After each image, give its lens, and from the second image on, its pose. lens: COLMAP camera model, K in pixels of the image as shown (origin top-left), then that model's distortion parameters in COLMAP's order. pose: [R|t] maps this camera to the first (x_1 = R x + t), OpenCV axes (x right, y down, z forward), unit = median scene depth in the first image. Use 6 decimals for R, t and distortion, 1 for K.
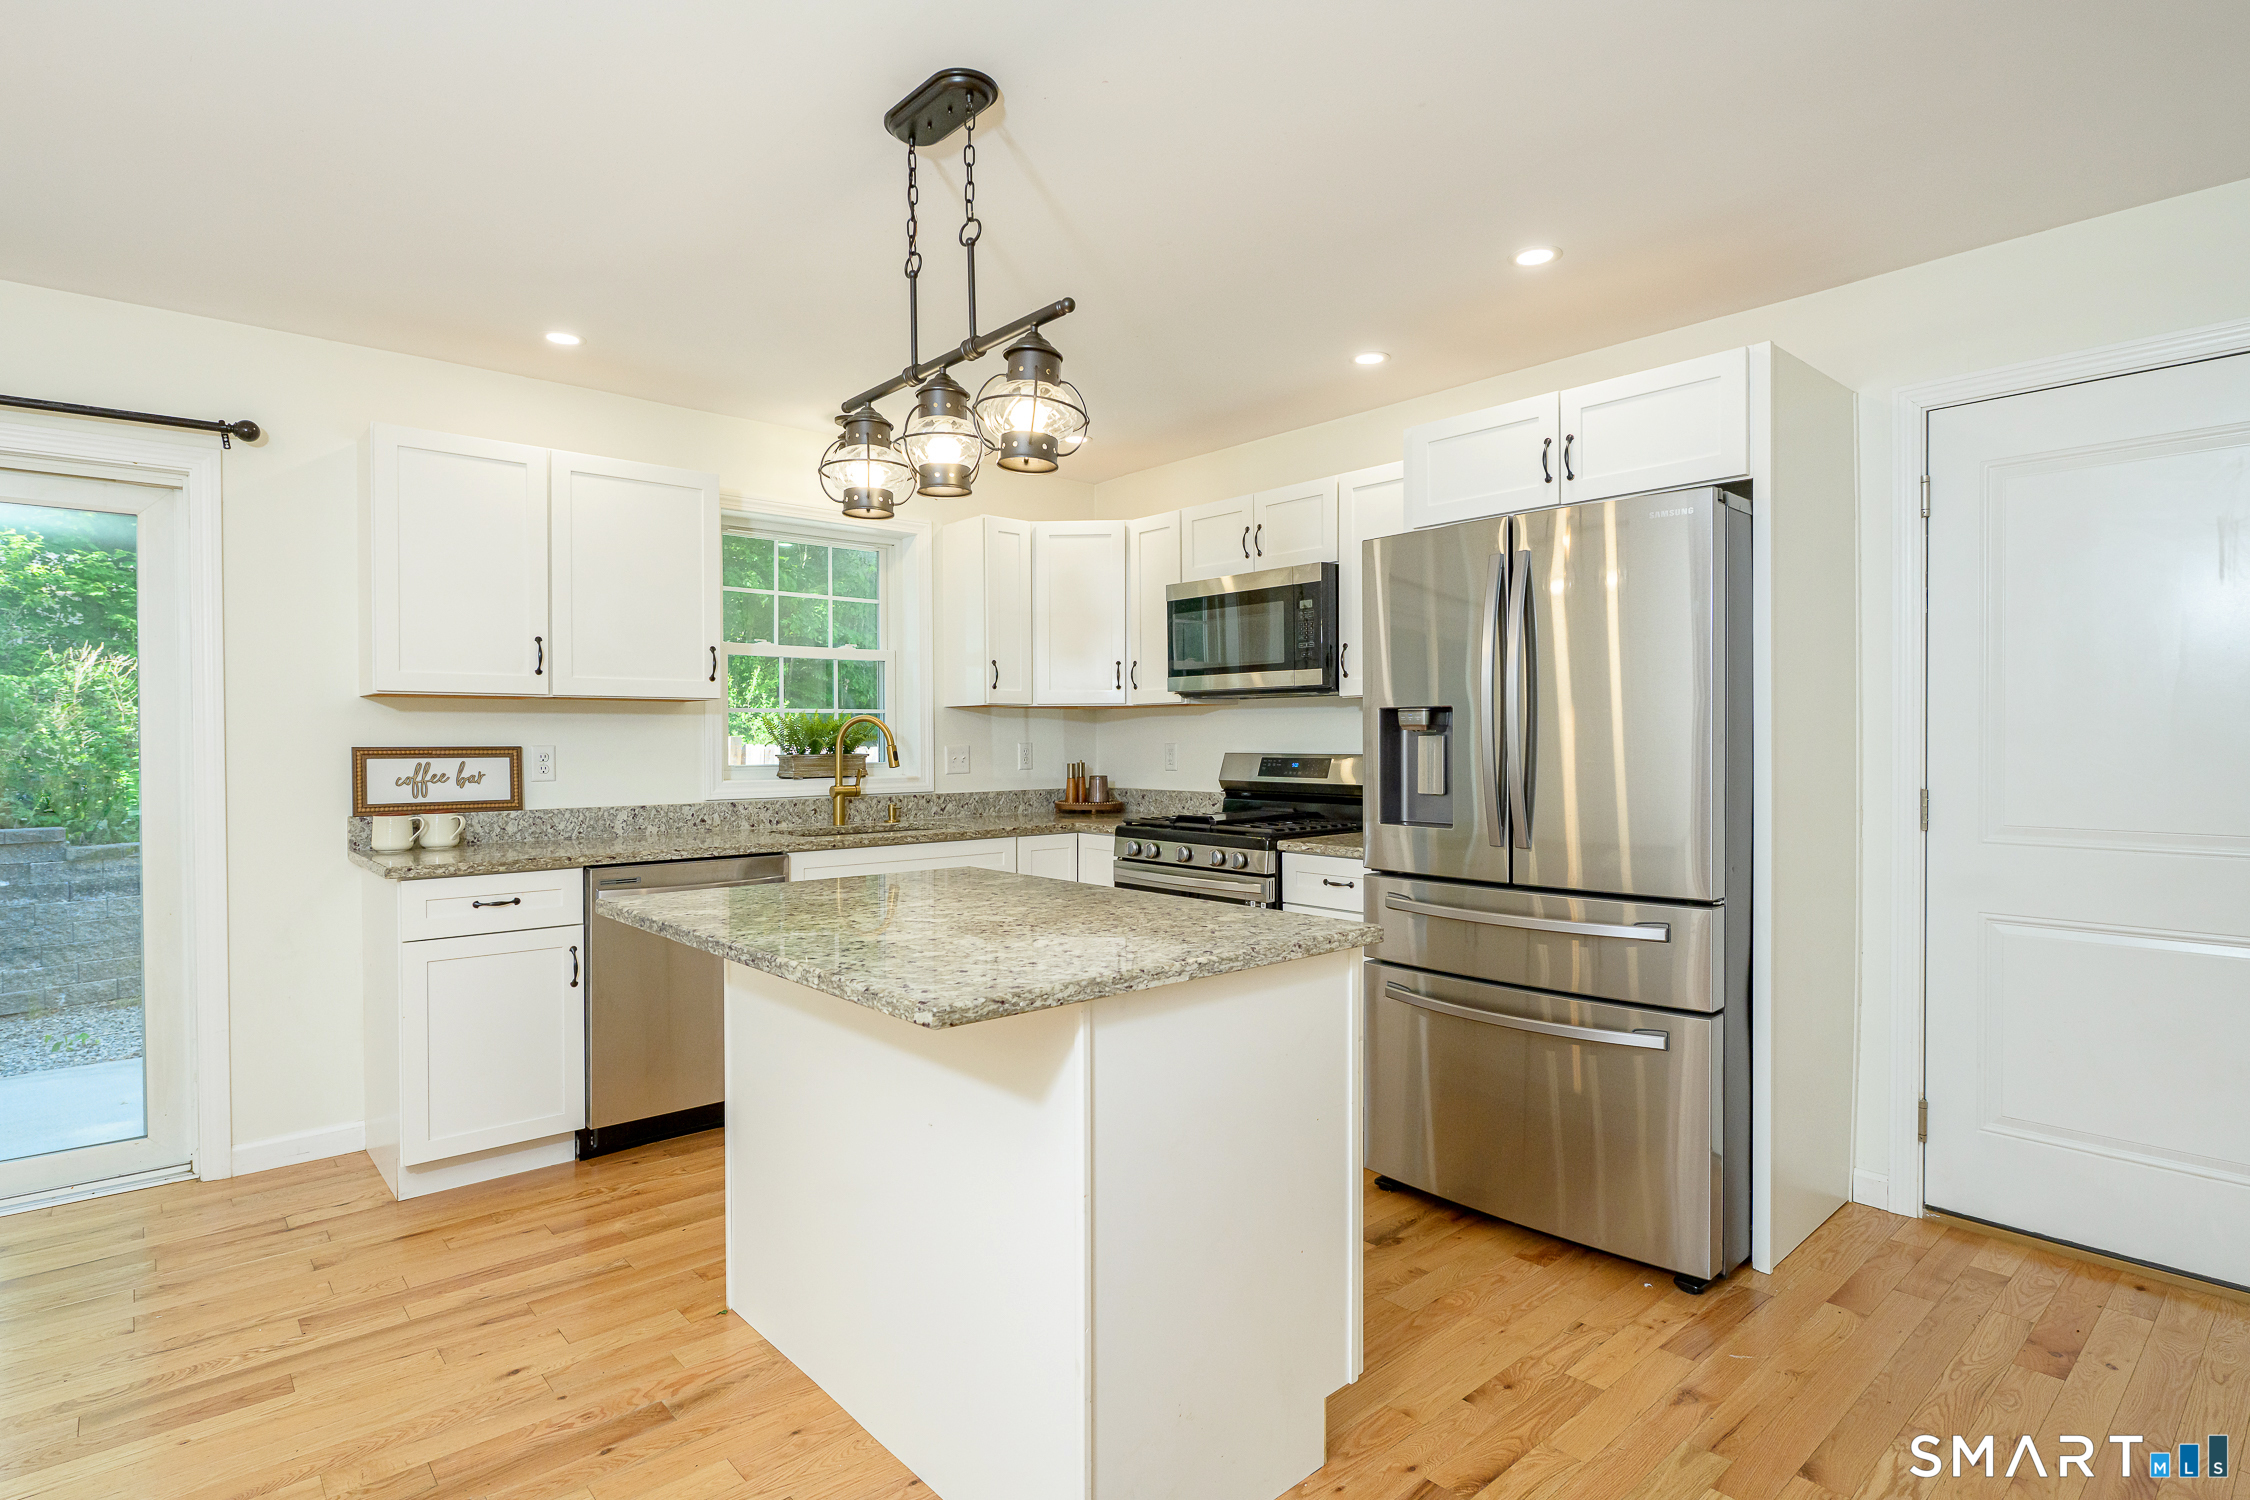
lens RADIAL K [[1135.6, 0, 1126.8], [0, 1135.6, 751.2], [0, 0, 1]] dist [-0.004515, -0.001690]
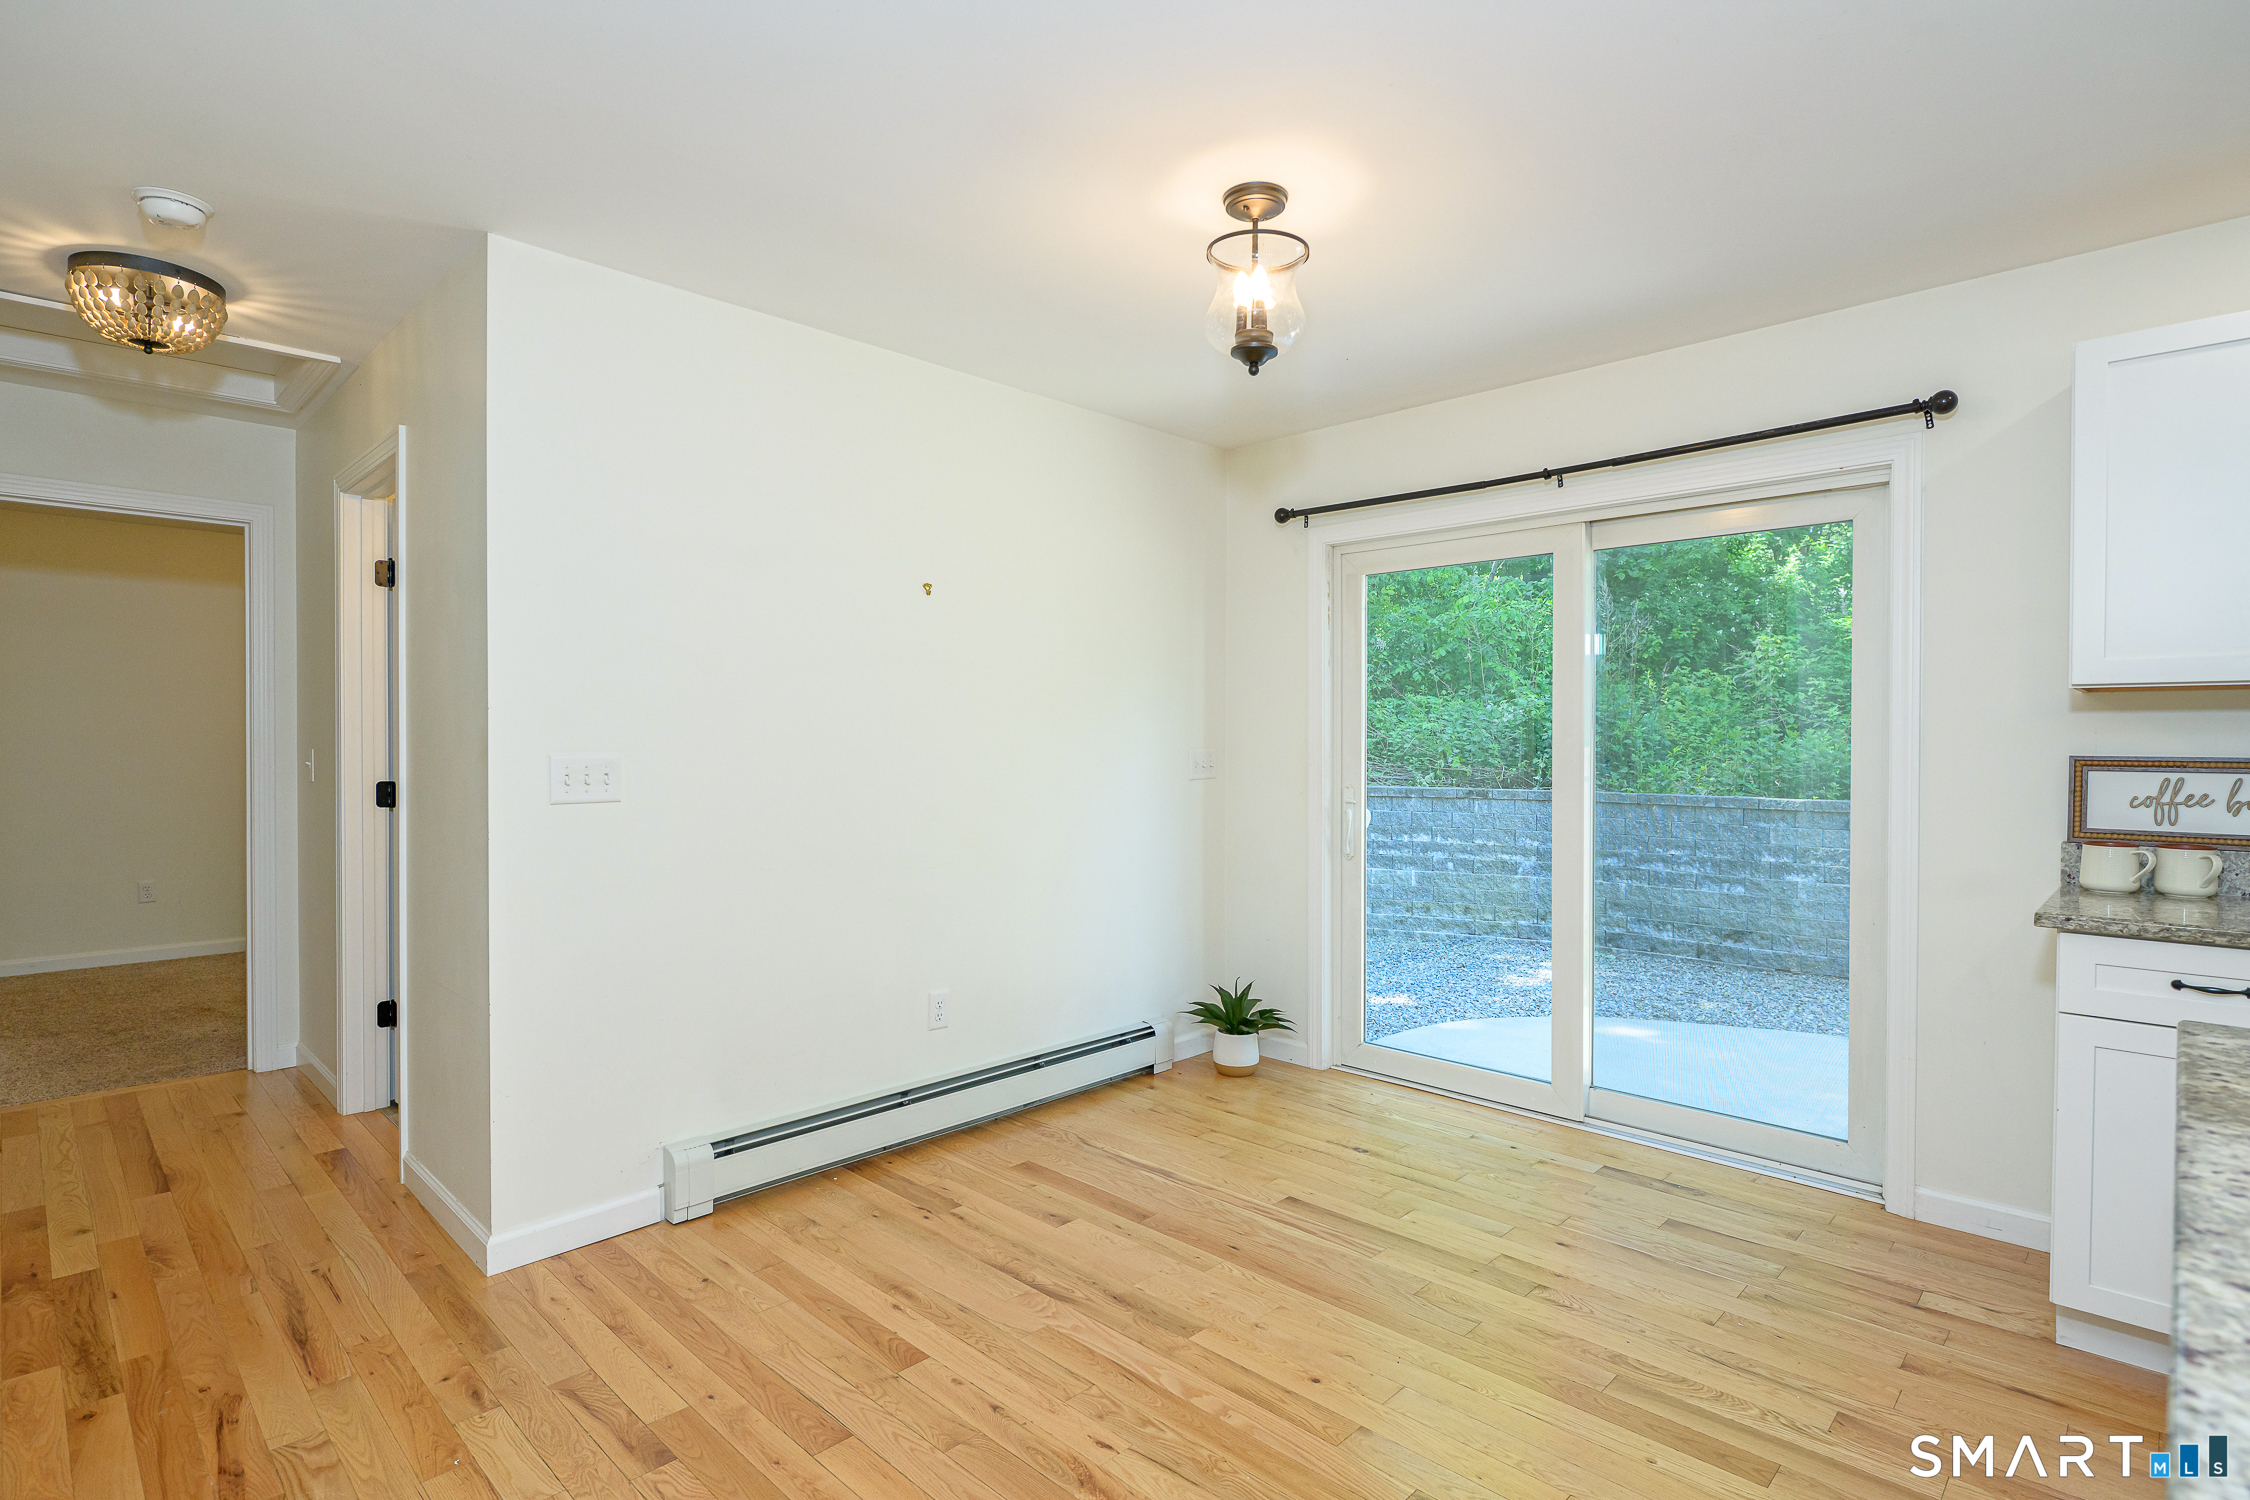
lens RADIAL K [[1100.8, 0, 1130.5], [0, 1100.8, 752.1], [0, 0, 1]] dist [-0.003969, -0.002344]
pose [[0.075316, 0.015512, -0.997039, 0.043273], [-0.014539, 0.999790, 0.014457, -0.007644], [0.997054, 0.013407, 0.075526, 0.267861]]
